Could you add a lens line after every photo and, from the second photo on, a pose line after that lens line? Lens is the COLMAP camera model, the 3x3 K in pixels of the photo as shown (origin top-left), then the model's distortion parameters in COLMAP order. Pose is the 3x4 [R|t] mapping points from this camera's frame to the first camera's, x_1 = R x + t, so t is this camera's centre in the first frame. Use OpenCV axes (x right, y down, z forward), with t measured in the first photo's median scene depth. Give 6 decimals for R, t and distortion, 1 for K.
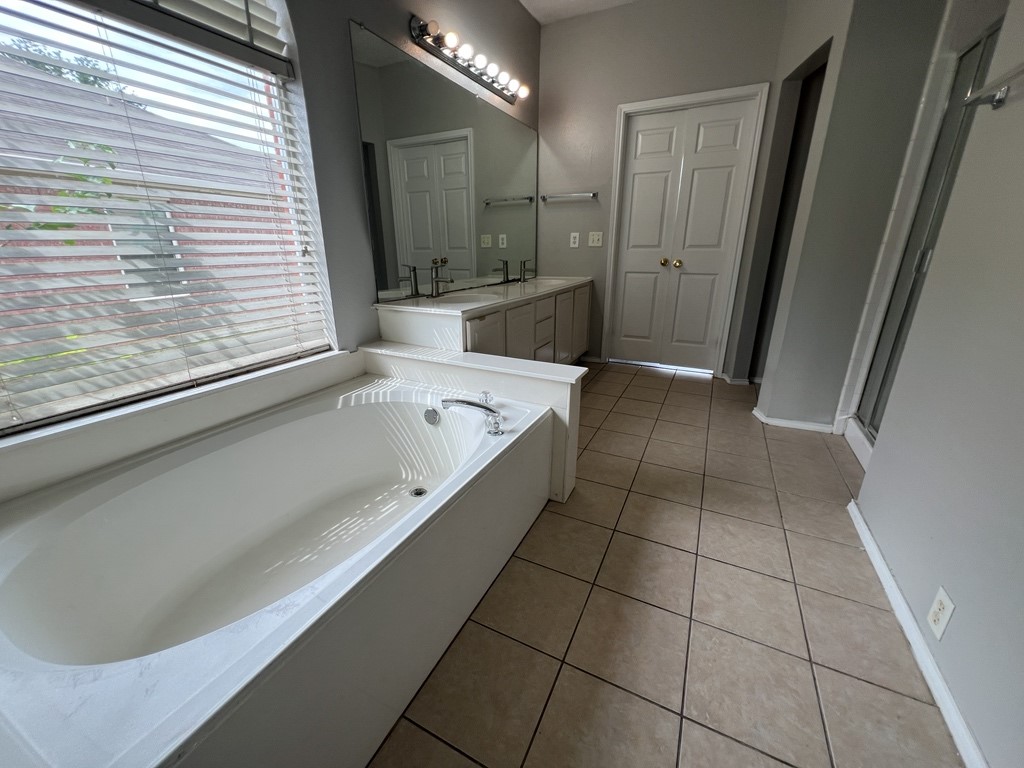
lens RADIAL K [[410.7, 0, 508.0], [0, 410.7, 383.6], [0, 0, 1]] dist [-0.001768, -0.000074]
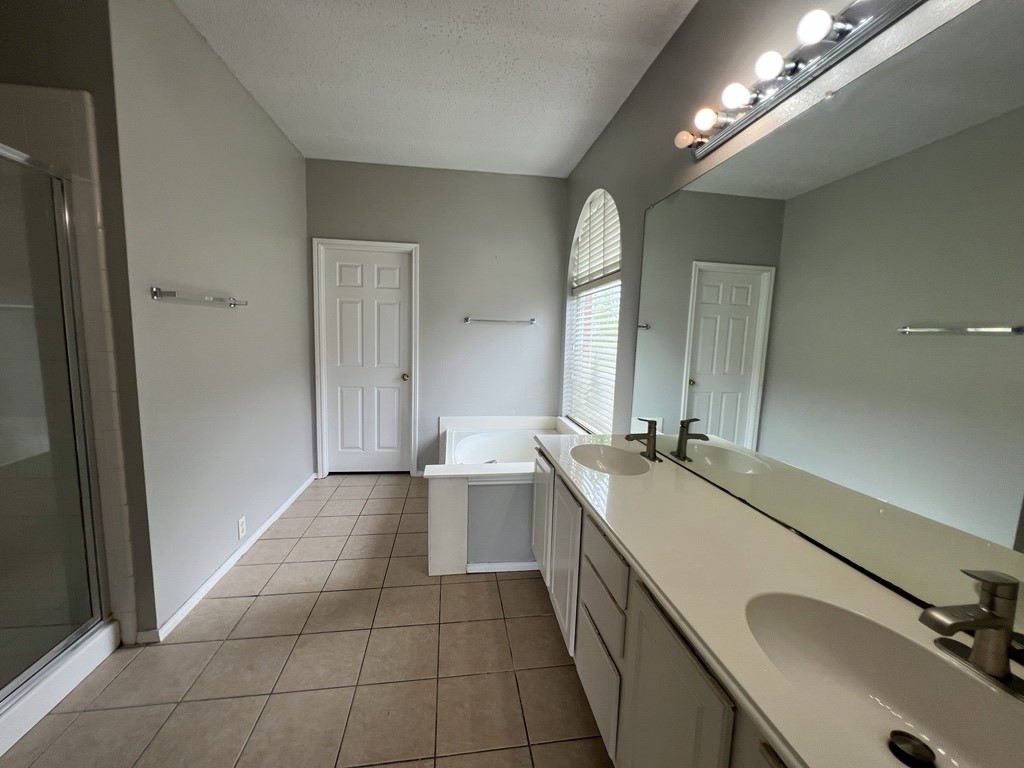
lens RADIAL K [[410.7, 0, 509.3], [0, 410.7, 384.5], [0, 0, 1]] dist [-0.001768, -0.000074]
pose [[-0.820270, 0.061636, -0.568646, 0.803035], [-0.191829, 0.906953, 0.375017, -0.948408], [0.538850, 0.416698, -0.732122, 2.319584]]
